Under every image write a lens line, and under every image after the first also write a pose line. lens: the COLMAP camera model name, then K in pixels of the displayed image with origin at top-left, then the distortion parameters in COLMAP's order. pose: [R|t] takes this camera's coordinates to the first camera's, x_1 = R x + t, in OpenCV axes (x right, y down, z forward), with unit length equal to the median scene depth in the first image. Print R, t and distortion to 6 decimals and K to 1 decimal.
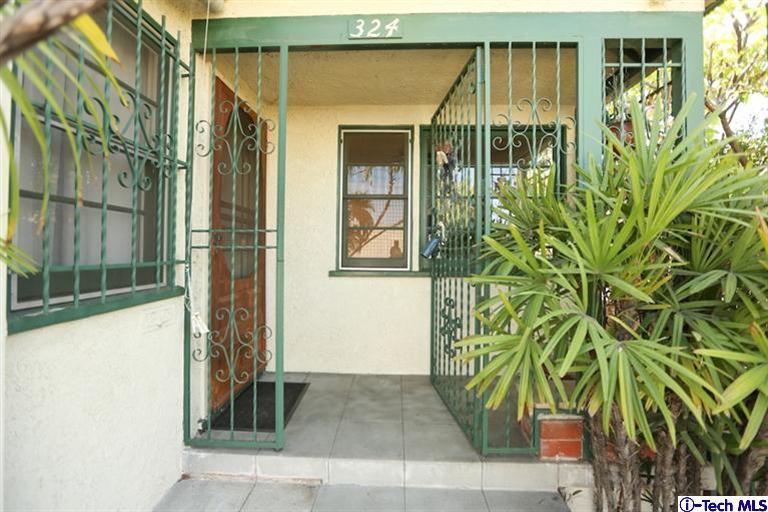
lens RADIAL K [[354.0, 0, 381.9], [0, 354.0, 252.6], [0, 0, 1]] dist [-0.038869, 0.015045]
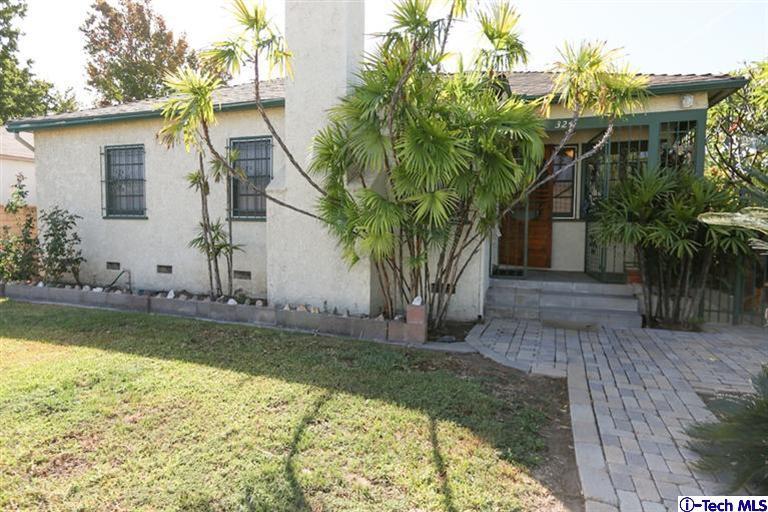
lens RADIAL K [[446.2, 0, 378.9], [0, 446.2, 250.7], [0, 0, 1]] dist [-0.019772, 0.000961]
pose [[0.951274, 0.019737, -0.307716, -0.206723], [-0.001562, 0.998245, 0.059201, 0.089982], [0.308344, -0.055836, 0.949635, -1.836620]]
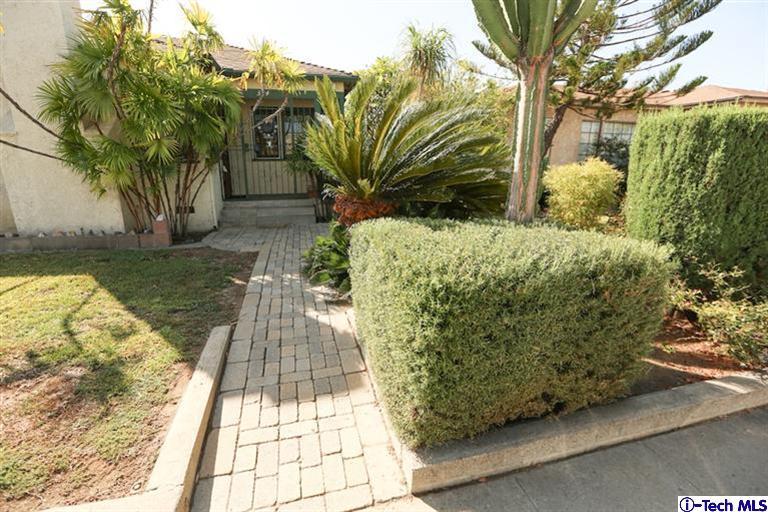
lens RADIAL K [[354.0, 0, 381.9], [0, 354.0, 252.6], [0, 0, 1]] dist [-0.038869, 0.015045]
pose [[0.964601, -0.072167, 0.253646, 0.102110], [0.009256, 0.970500, 0.240925, 0.119386], [-0.263550, -0.230049, 0.936813, -2.366345]]
